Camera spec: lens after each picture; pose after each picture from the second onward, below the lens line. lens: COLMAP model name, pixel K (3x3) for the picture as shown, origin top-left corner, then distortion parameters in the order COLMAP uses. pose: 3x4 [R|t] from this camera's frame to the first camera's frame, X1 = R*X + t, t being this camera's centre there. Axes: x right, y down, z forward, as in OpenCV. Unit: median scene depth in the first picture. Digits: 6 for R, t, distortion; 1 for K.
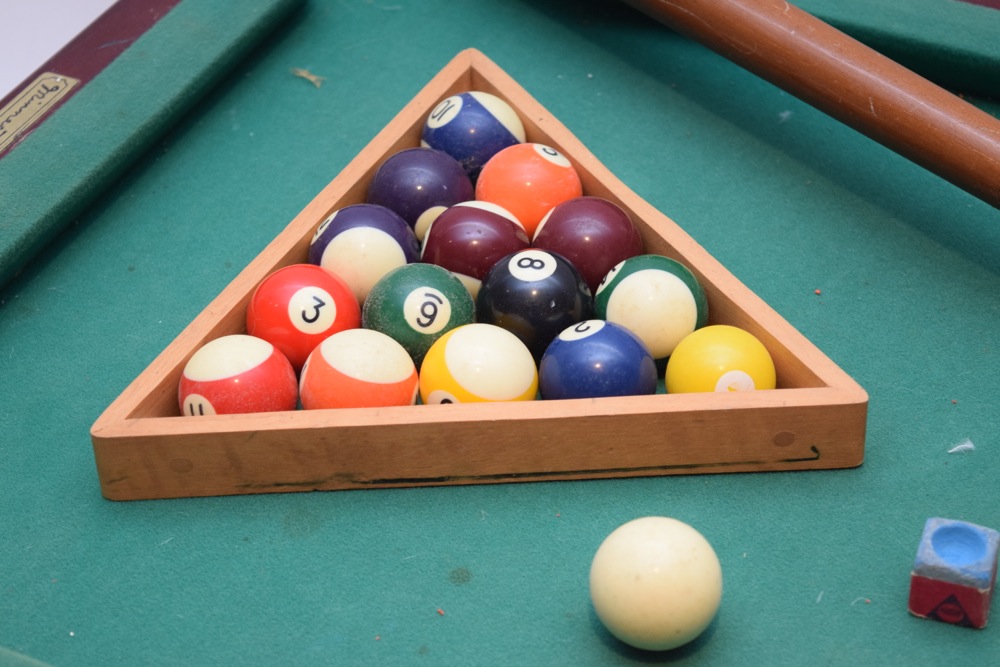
lens RADIAL K [[2250.6, 0, 500.0], [0, 2250.6, 333.5], [0, 0, 1]] dist [0.041675, 0.477256]
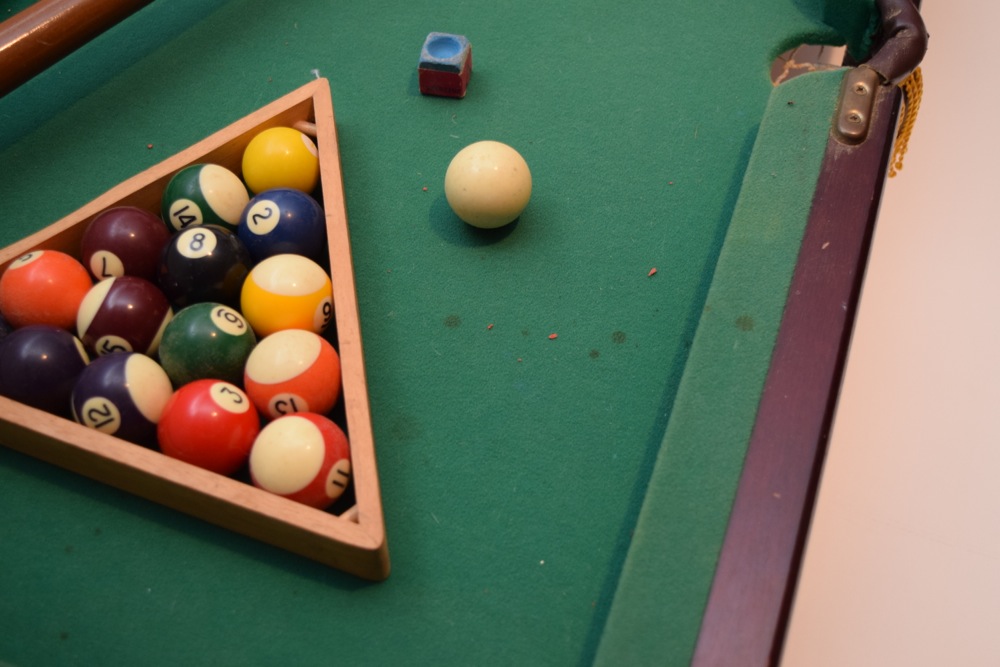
lens RADIAL K [[1286.3, 0, 500.0], [0, 1286.3, 333.5], [0, 0, 1]] dist [-0.113661, -0.002376]
pose [[-0.136966, -0.787988, 0.600262, -0.480922], [0.644670, 0.389175, 0.657984, -0.375059], [-0.752091, 0.477093, 0.454689, 0.591000]]
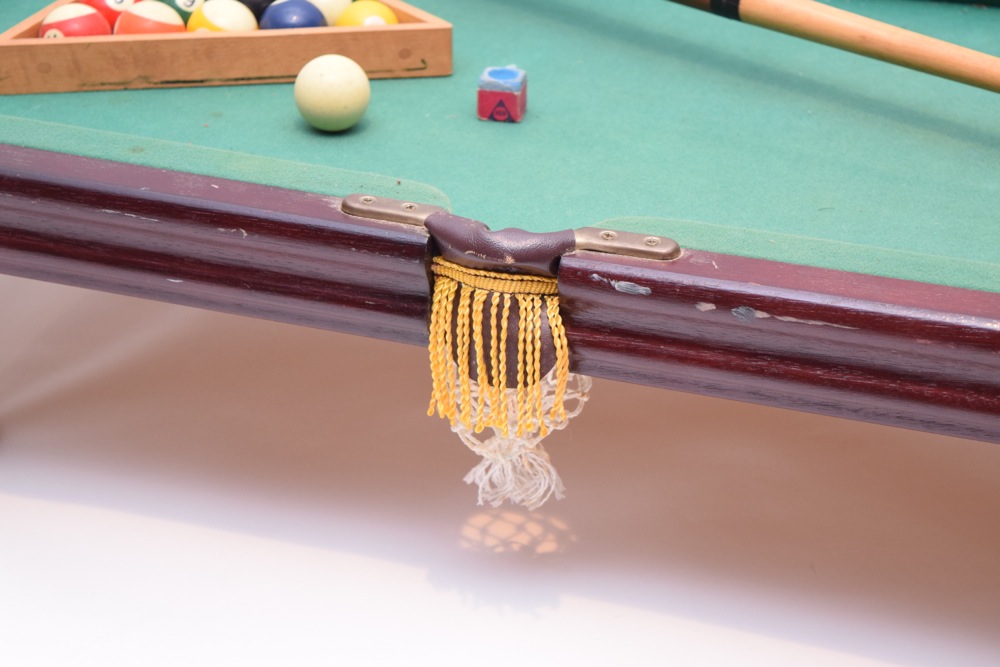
lens RADIAL K [[2250.6, 0, 500.0], [0, 2250.6, 333.5], [0, 0, 1]] dist [0.041675, 0.477256]
pose [[0.989207, -0.021864, 0.144883, -0.053493], [0.052729, 0.975677, -0.212779, 0.609324], [-0.136707, 0.218122, 0.966299, -0.600146]]
